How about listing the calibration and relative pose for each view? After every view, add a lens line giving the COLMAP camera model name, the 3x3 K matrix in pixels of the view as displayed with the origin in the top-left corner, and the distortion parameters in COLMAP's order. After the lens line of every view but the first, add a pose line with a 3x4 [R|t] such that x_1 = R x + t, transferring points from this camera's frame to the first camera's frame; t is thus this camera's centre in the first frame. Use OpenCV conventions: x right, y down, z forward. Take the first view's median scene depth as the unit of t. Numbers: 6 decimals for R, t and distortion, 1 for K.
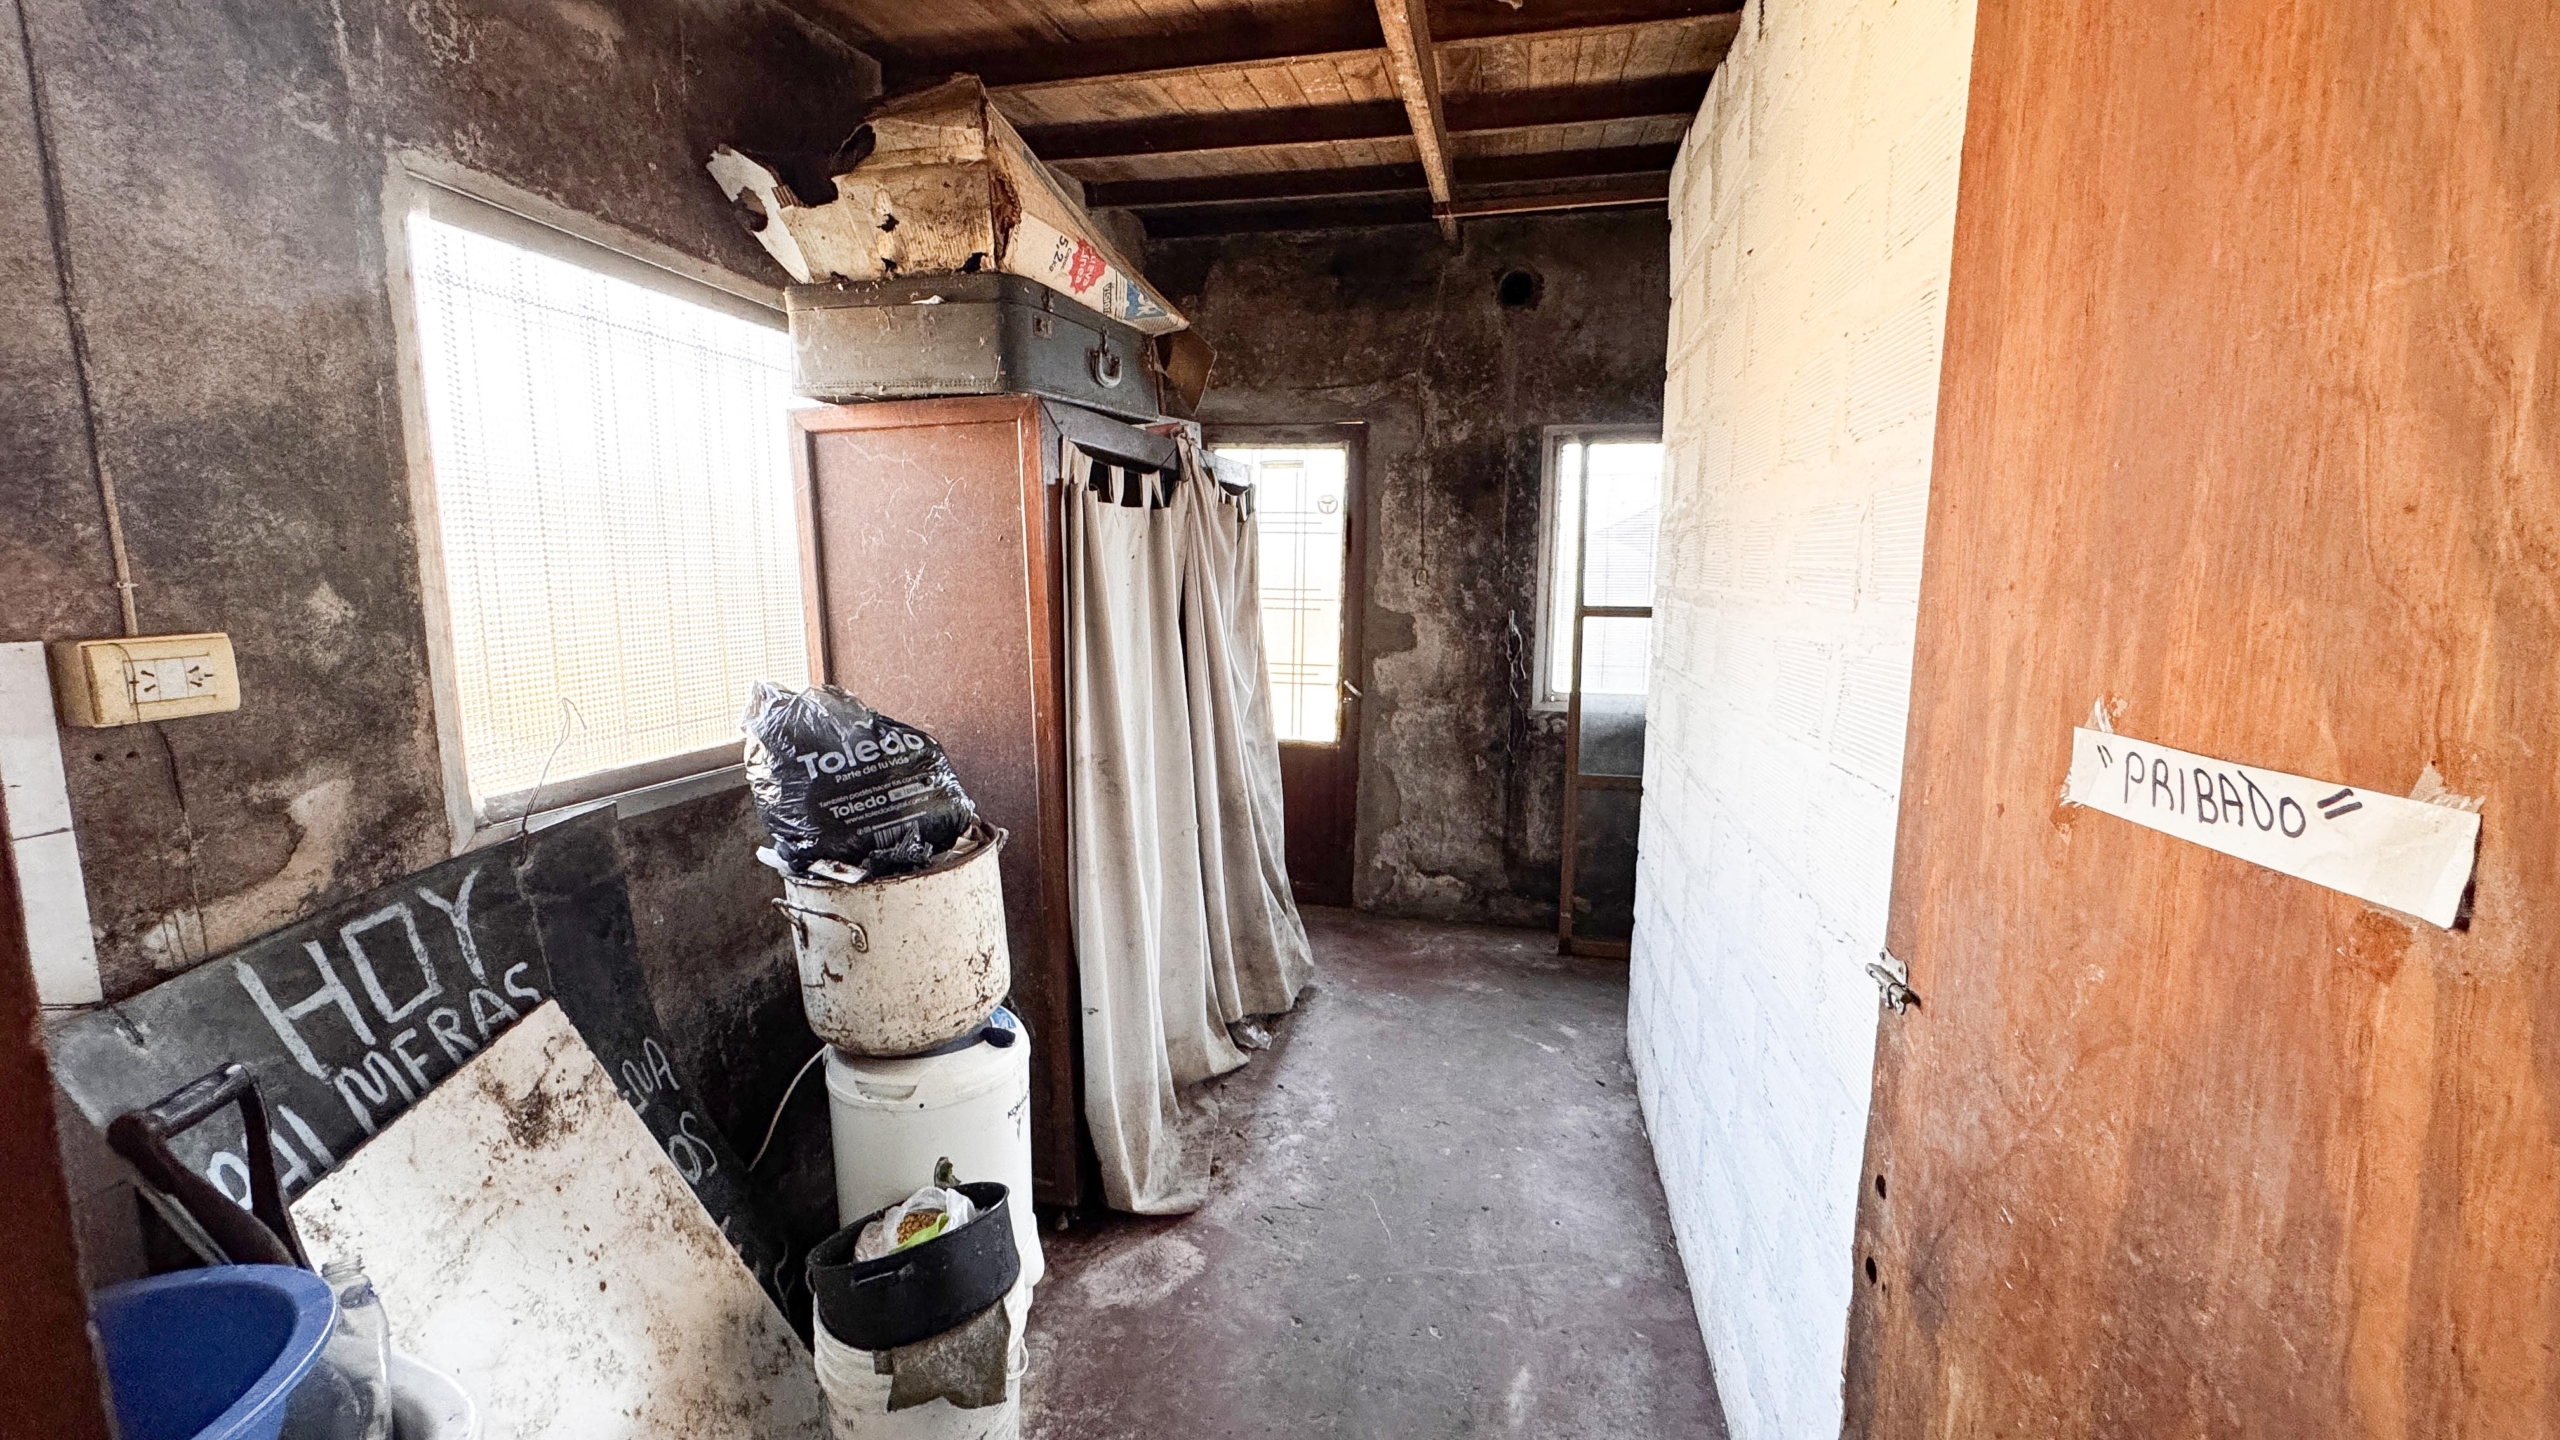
lens RADIAL K [[1022.2, 0, 1281.9], [0, 1022.2, 713.1], [0, 0, 1]] dist [0.001086, 0.000095]
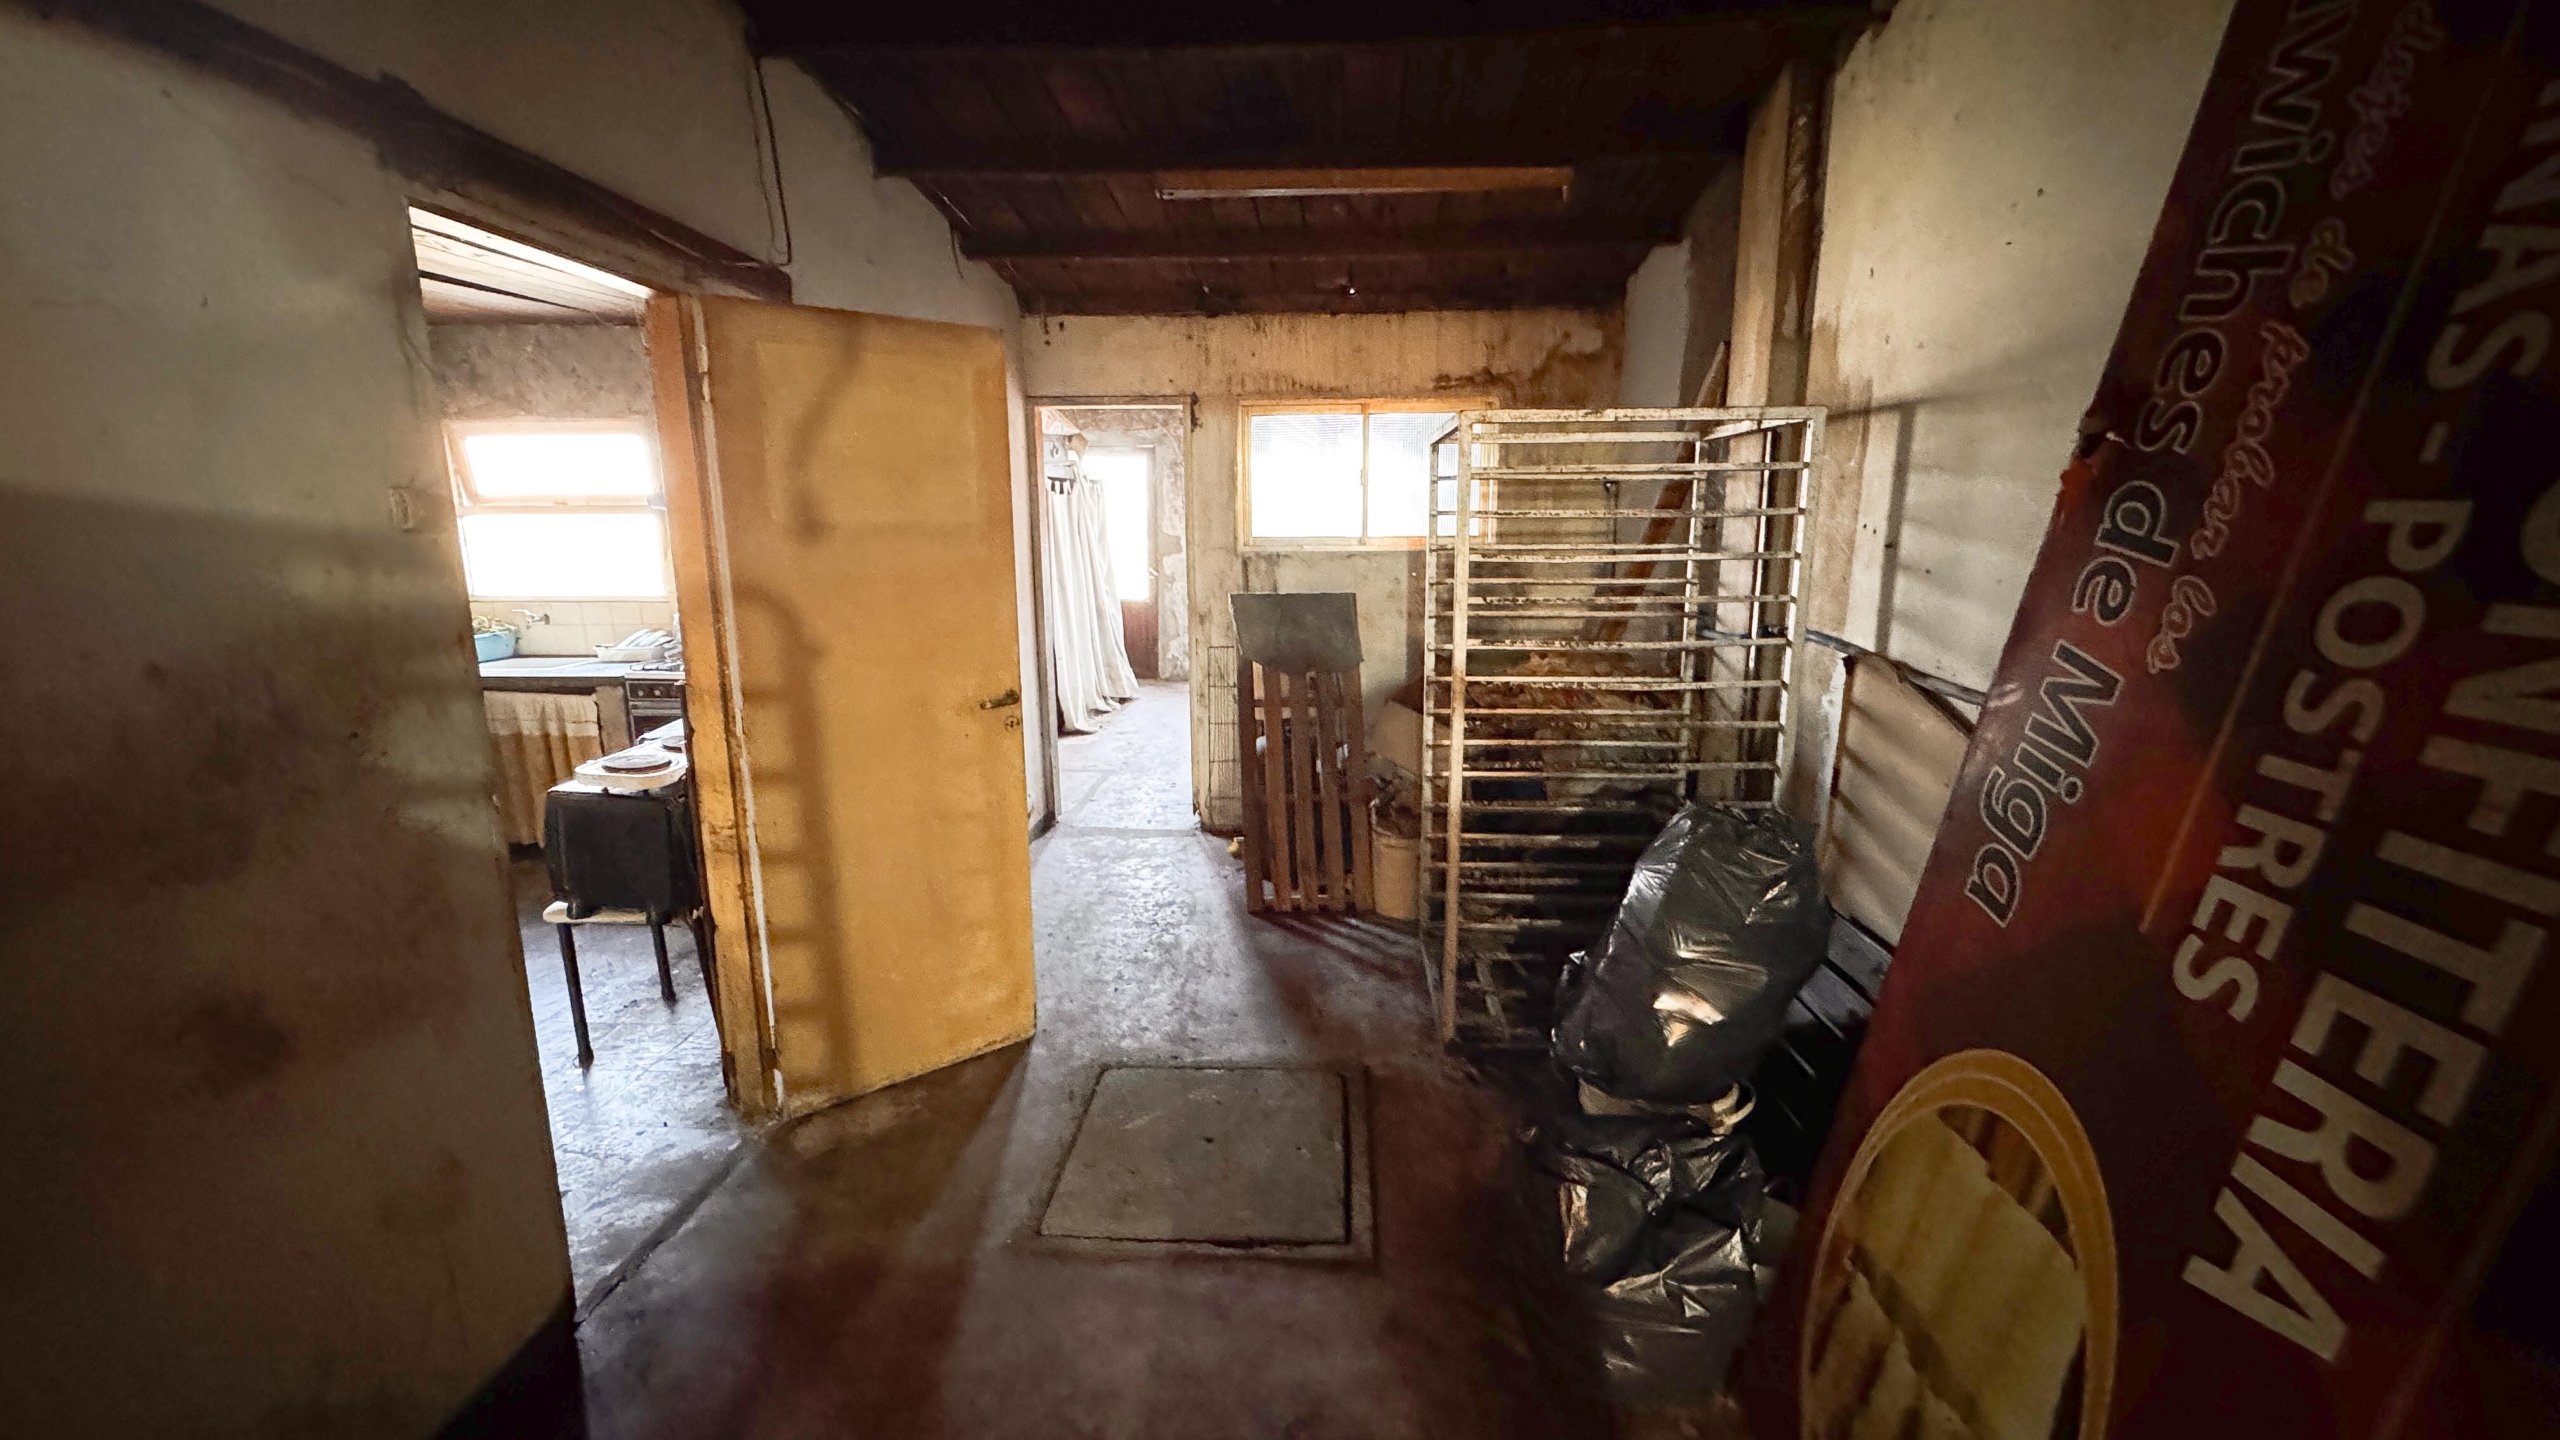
lens RADIAL K [[1022.2, 0, 1285.1], [0, 1022.2, 713.9], [0, 0, 1]] dist [0.001086, 0.000095]
pose [[0.987685, -0.043081, 0.150409, 0.006711], [0.034695, 0.997717, 0.057943, 0.159117], [-0.152562, -0.052011, 0.986924, -1.174275]]
